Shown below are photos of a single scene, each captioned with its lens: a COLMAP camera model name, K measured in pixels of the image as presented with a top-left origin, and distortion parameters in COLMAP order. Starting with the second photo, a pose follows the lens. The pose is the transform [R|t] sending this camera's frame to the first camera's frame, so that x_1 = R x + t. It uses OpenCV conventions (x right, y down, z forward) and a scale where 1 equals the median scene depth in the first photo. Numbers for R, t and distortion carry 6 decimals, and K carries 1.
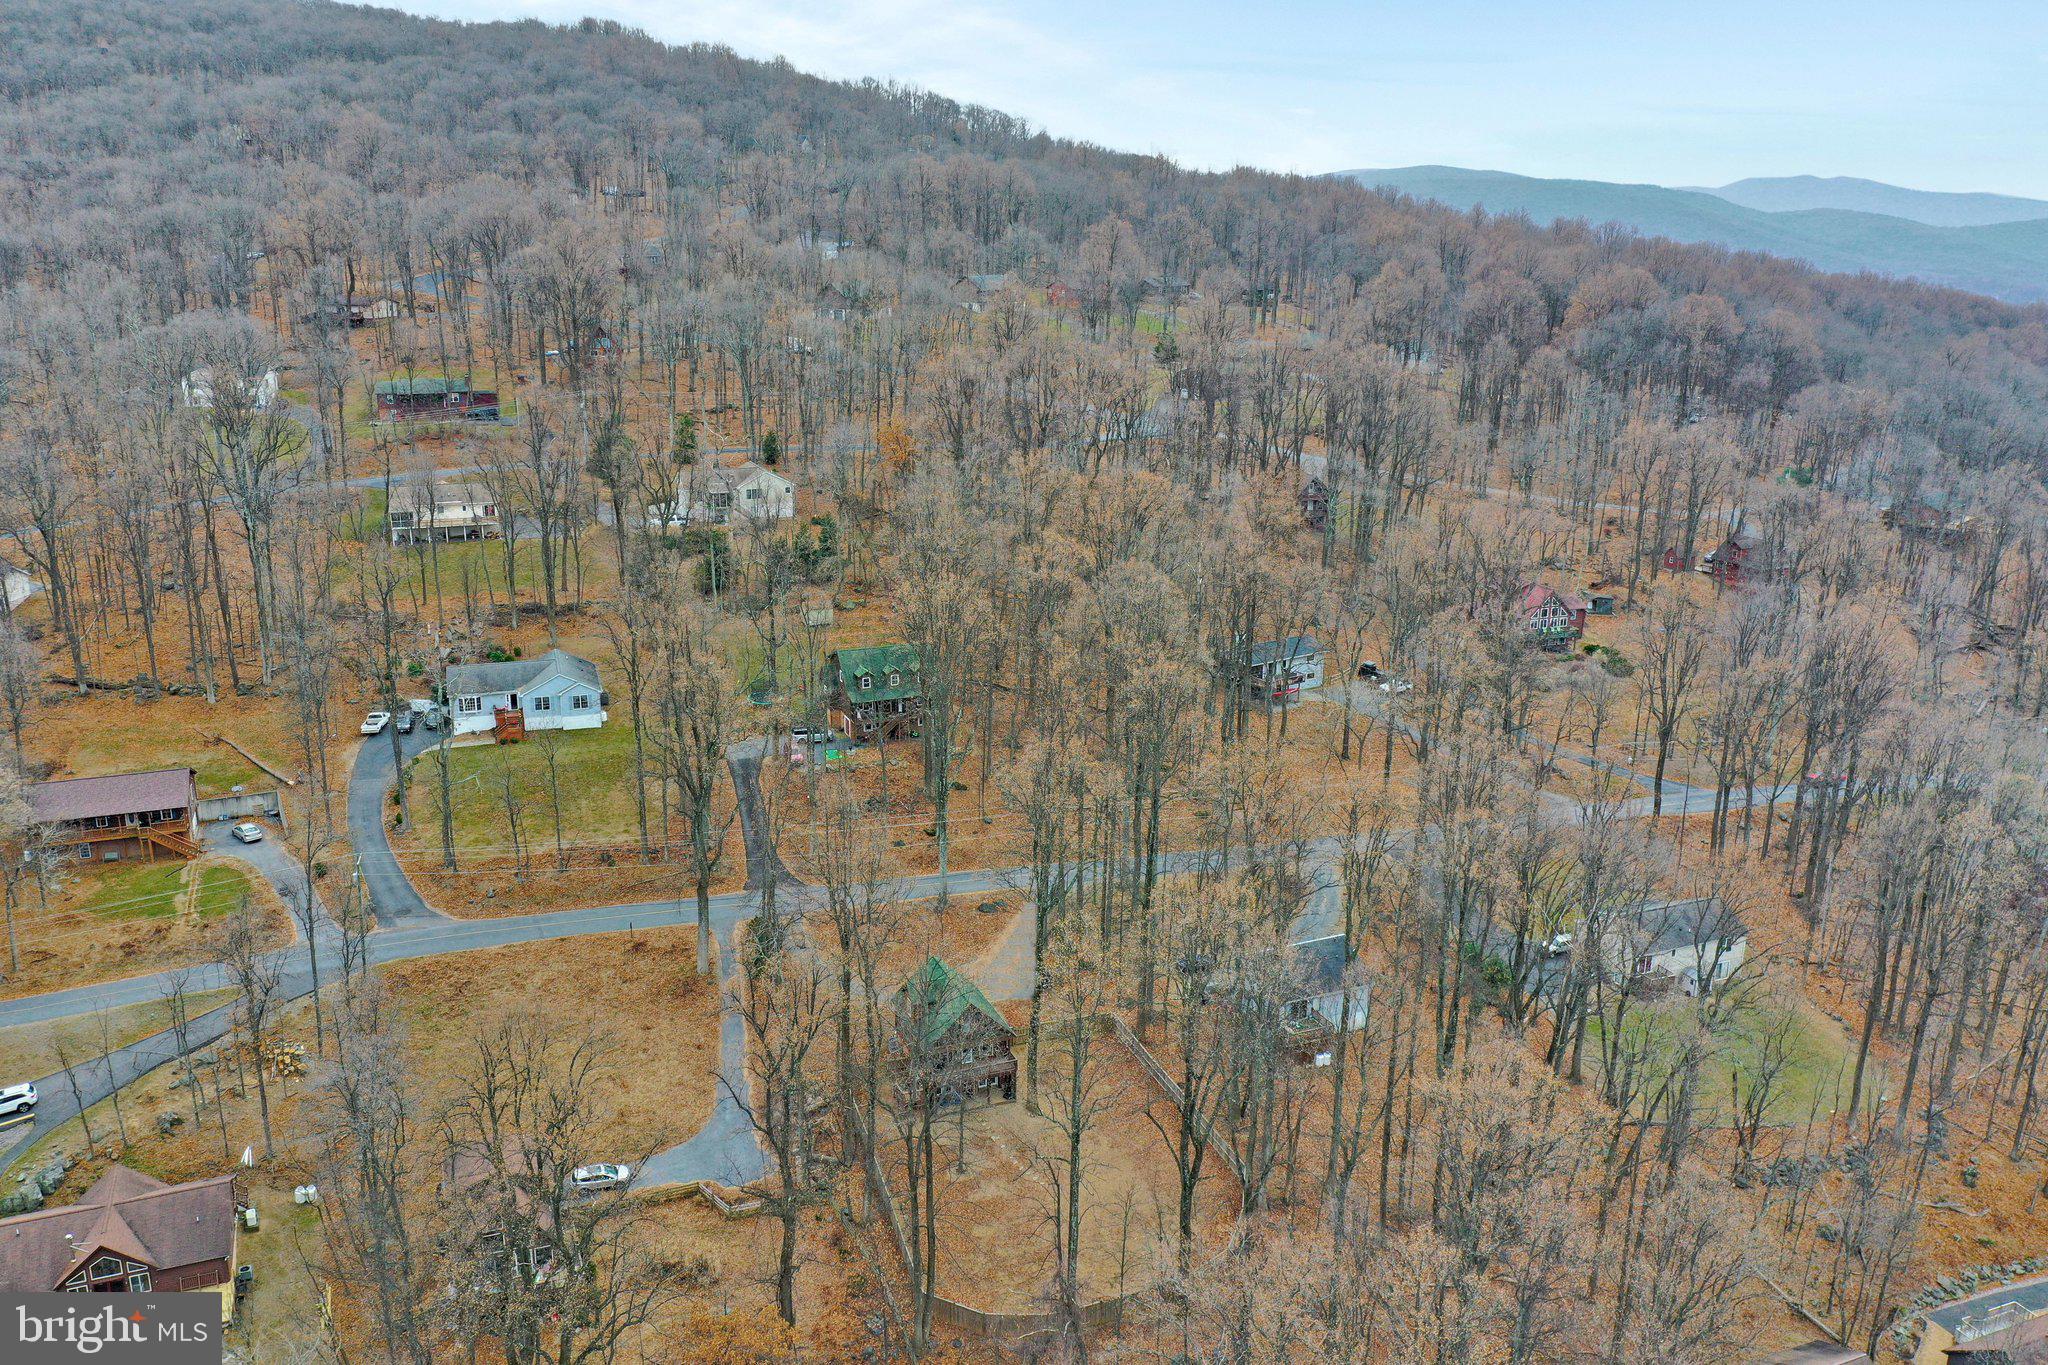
lens RADIAL K [[1618.0, 0, 1031.4], [0, 1618.0, 678.6], [0, 0, 1]] dist [-0.005382, -0.005651]
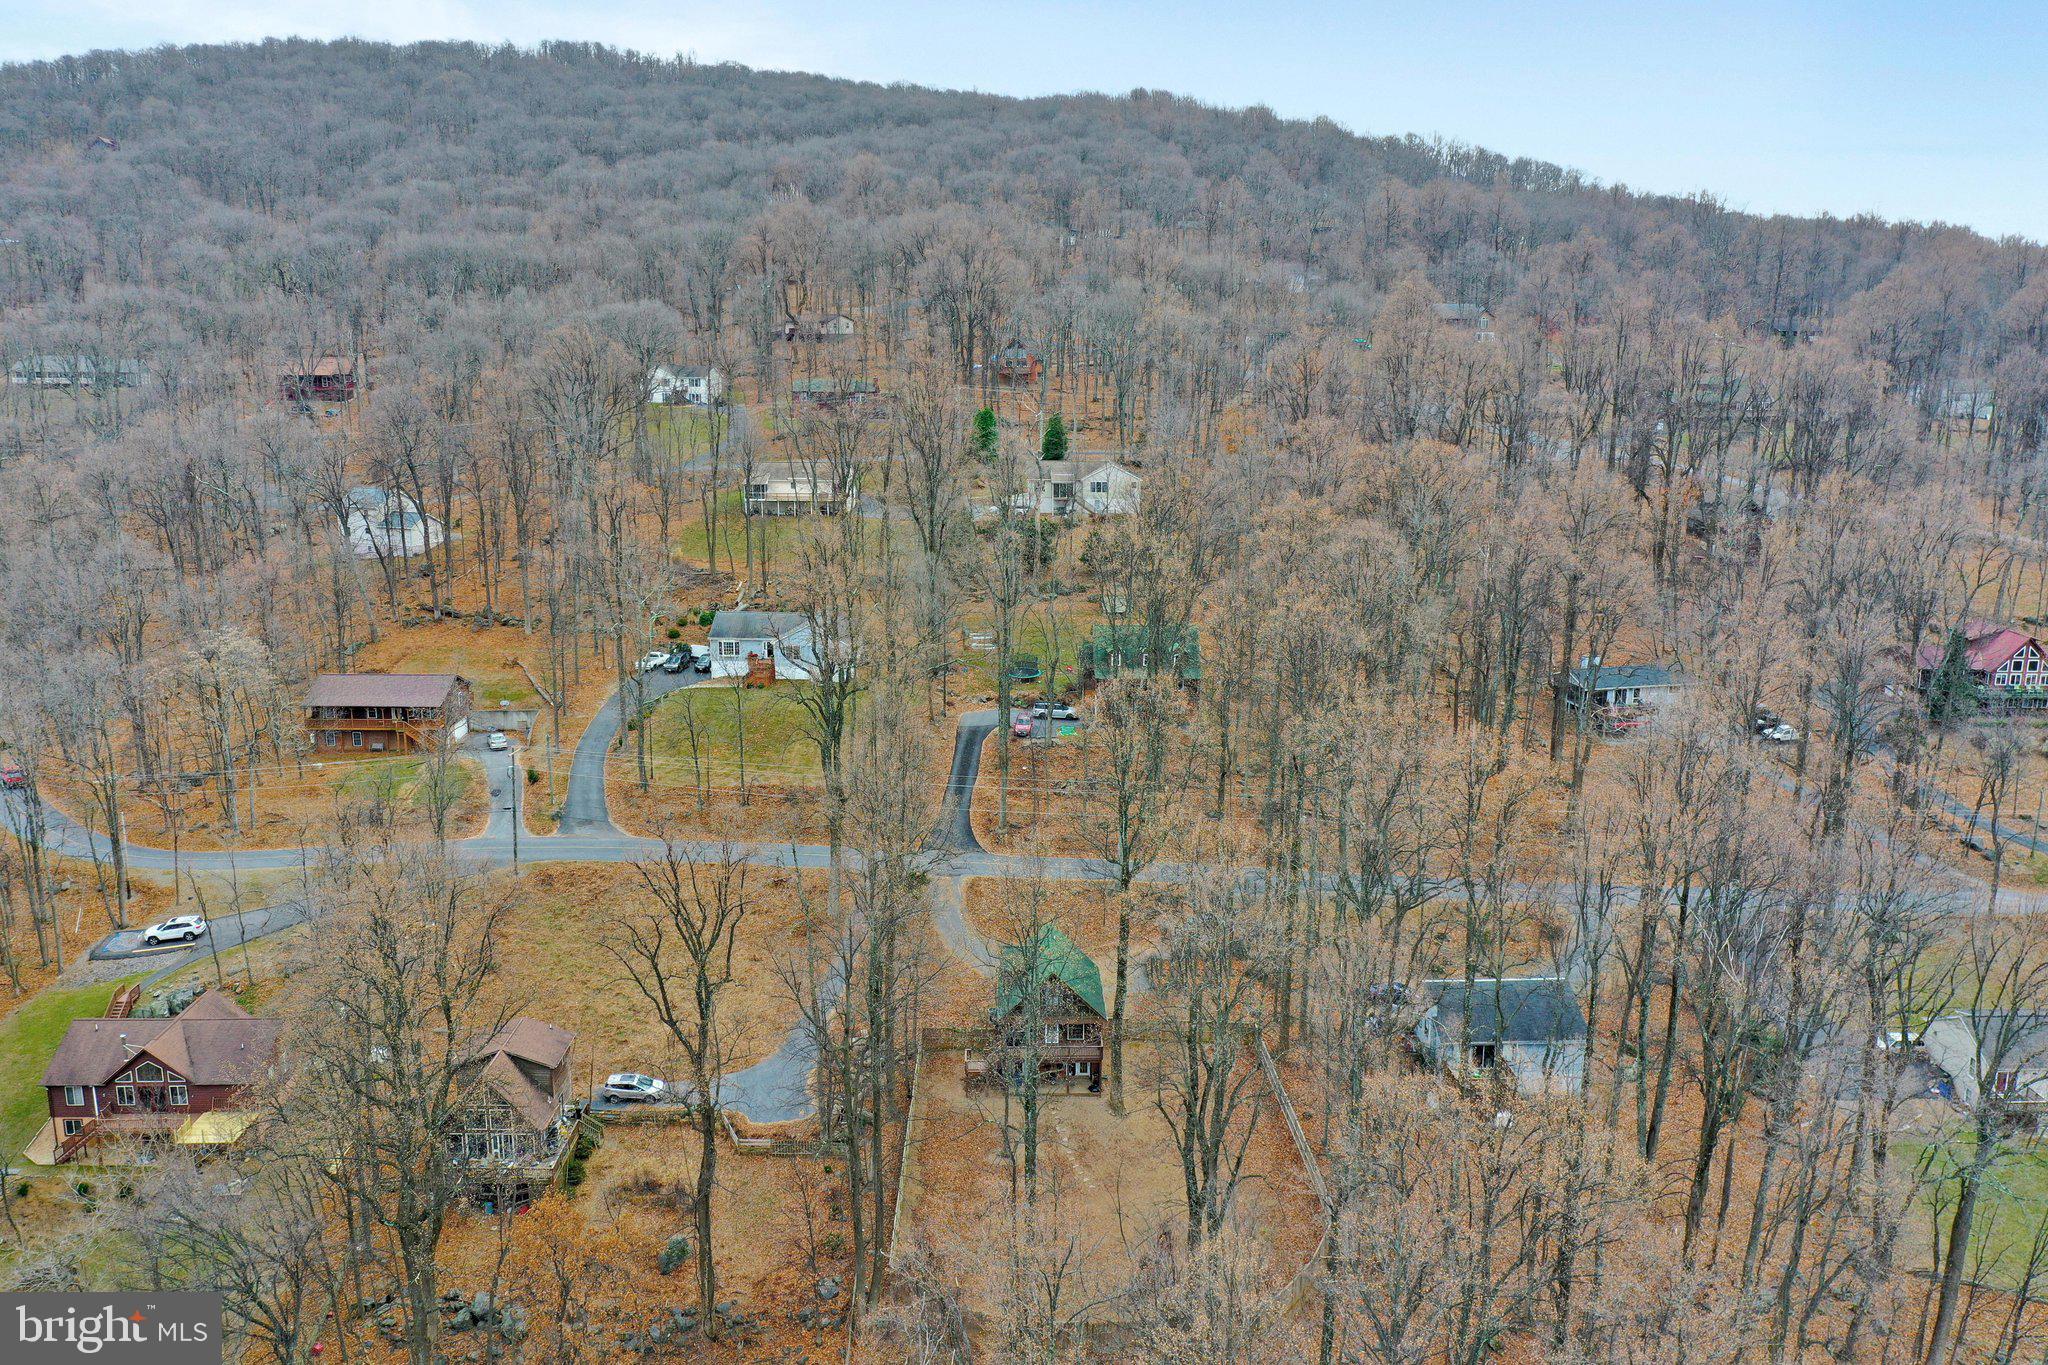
lens RADIAL K [[1618.0, 0, 1019.0], [0, 1618.0, 685.8], [0, 0, 1]] dist [-0.005382, -0.005651]
pose [[0.933007, 0.077250, -0.351470, 0.182060], [-0.095312, 0.994854, -0.034354, 0.056988], [0.347007, 0.065552, 0.935569, 0.115062]]
